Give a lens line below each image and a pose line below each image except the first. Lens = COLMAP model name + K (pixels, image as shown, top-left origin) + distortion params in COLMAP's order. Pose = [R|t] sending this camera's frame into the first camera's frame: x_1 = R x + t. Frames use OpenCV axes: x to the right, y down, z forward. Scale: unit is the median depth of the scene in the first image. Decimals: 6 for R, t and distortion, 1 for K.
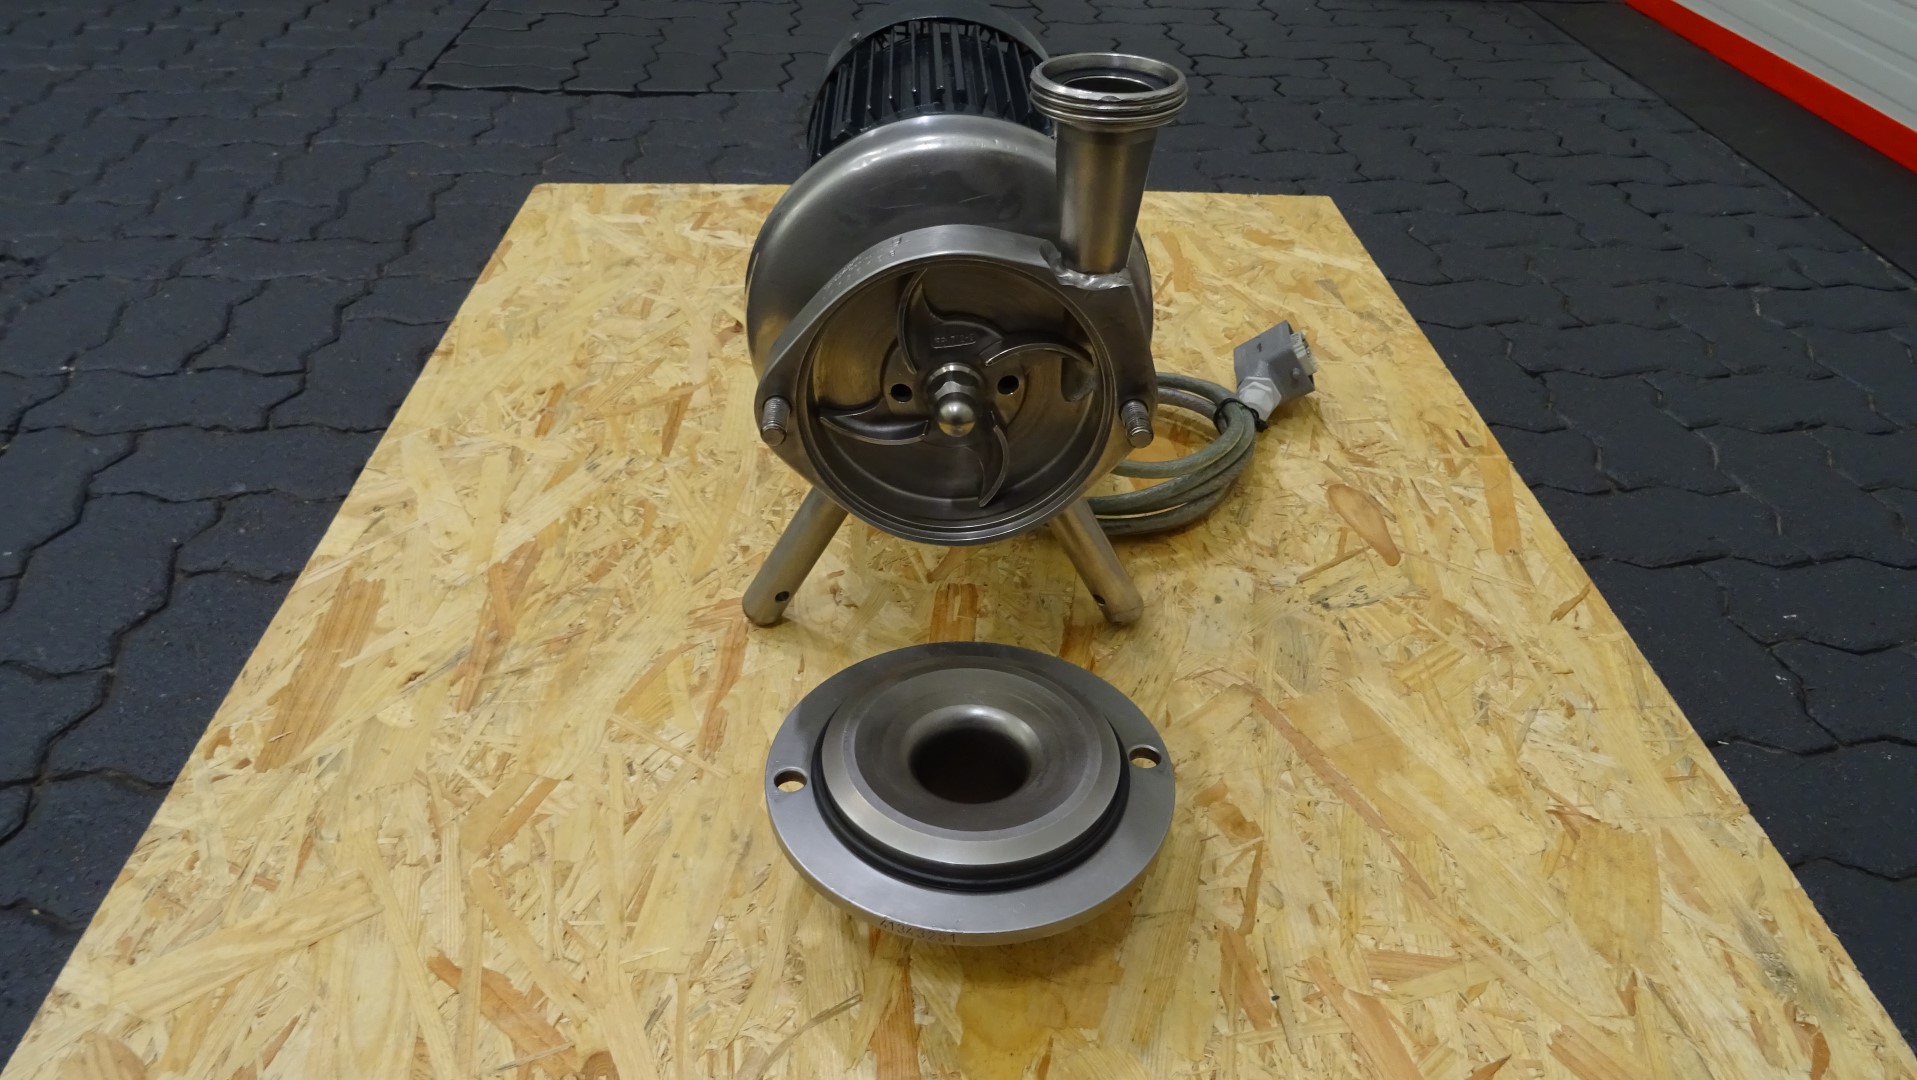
lens RADIAL K [[1408.5, 0, 964.5], [0, 1408.5, 528.1], [0, 0, 1]] dist [0.009343, -0.011870]
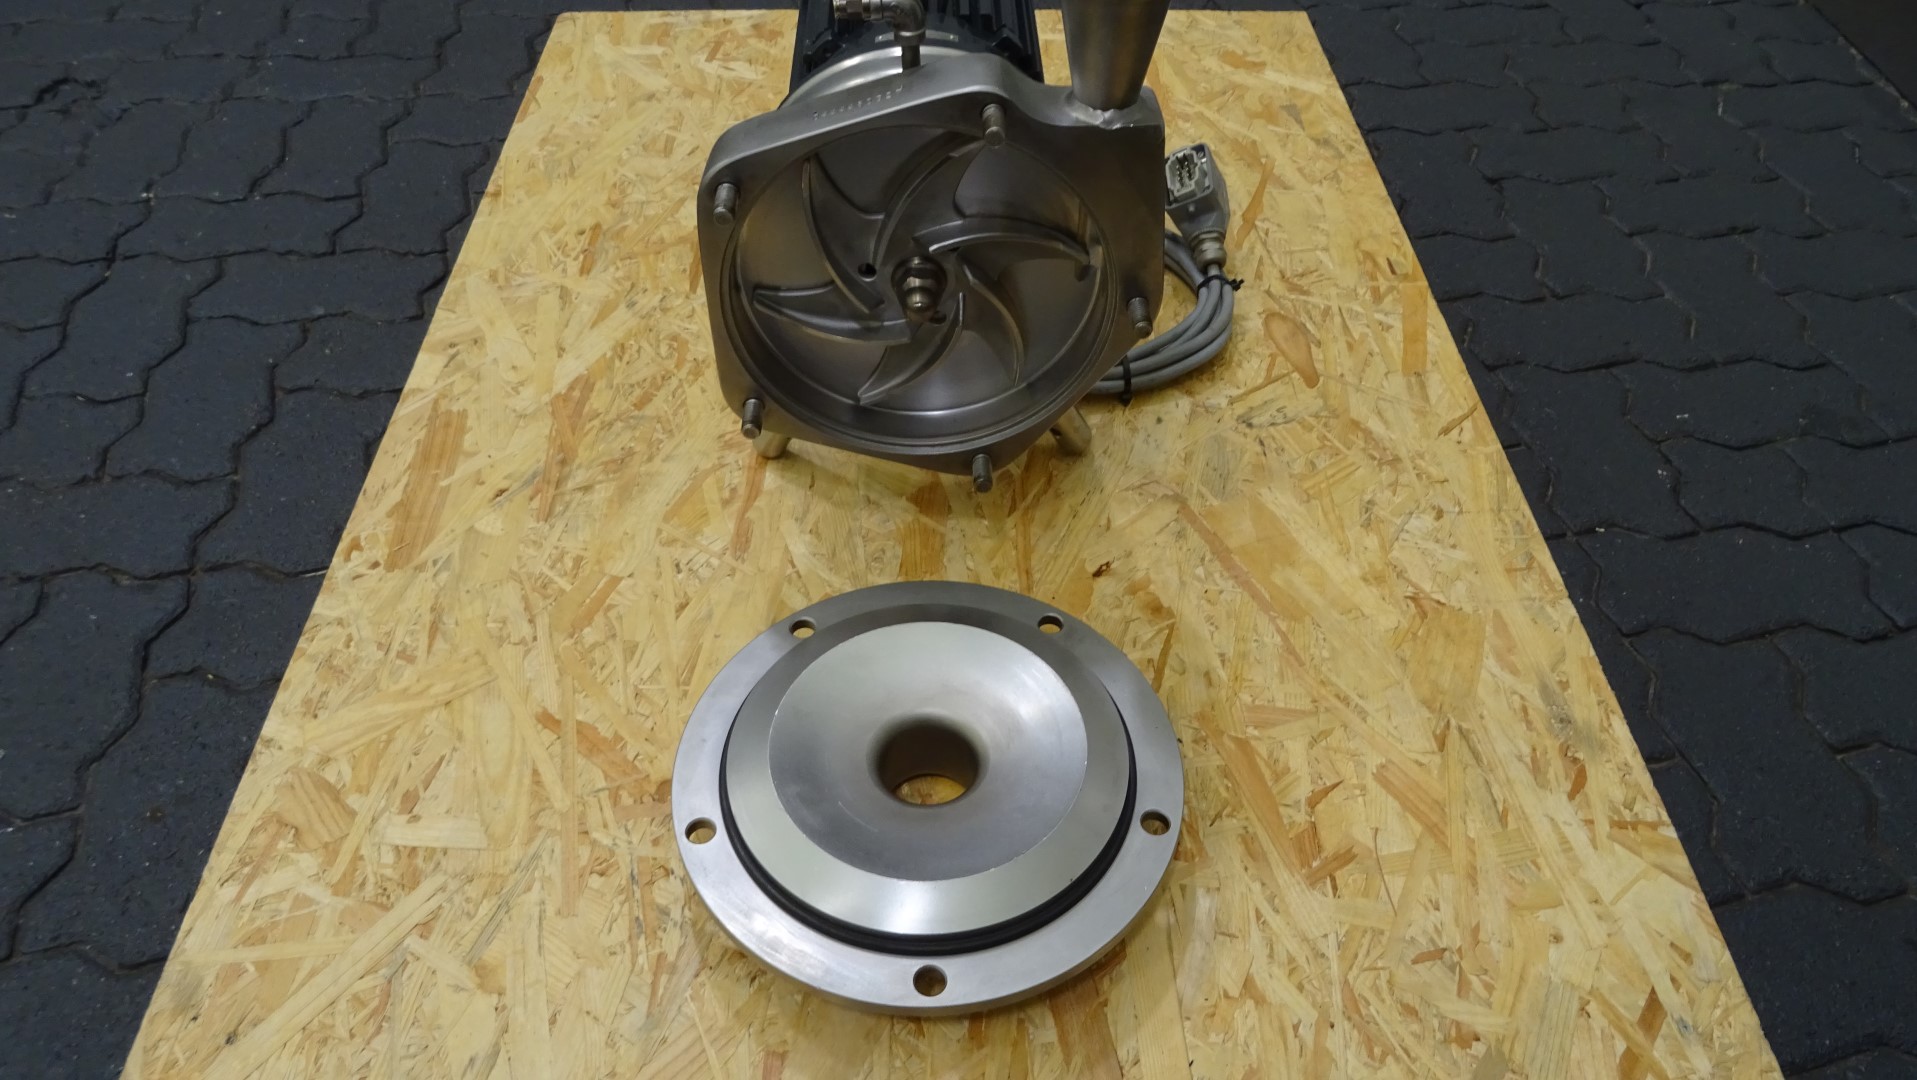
lens RADIAL K [[1408.5, 0, 963.5], [0, 1408.5, 535.4], [0, 0, 1]] dist [0.009343, -0.011870]
pose [[0.999771, -0.005665, -0.020649, 0.036605], [0.009239, 0.984110, 0.177318, -0.064315], [0.019316, -0.177468, 0.983937, -0.189181]]
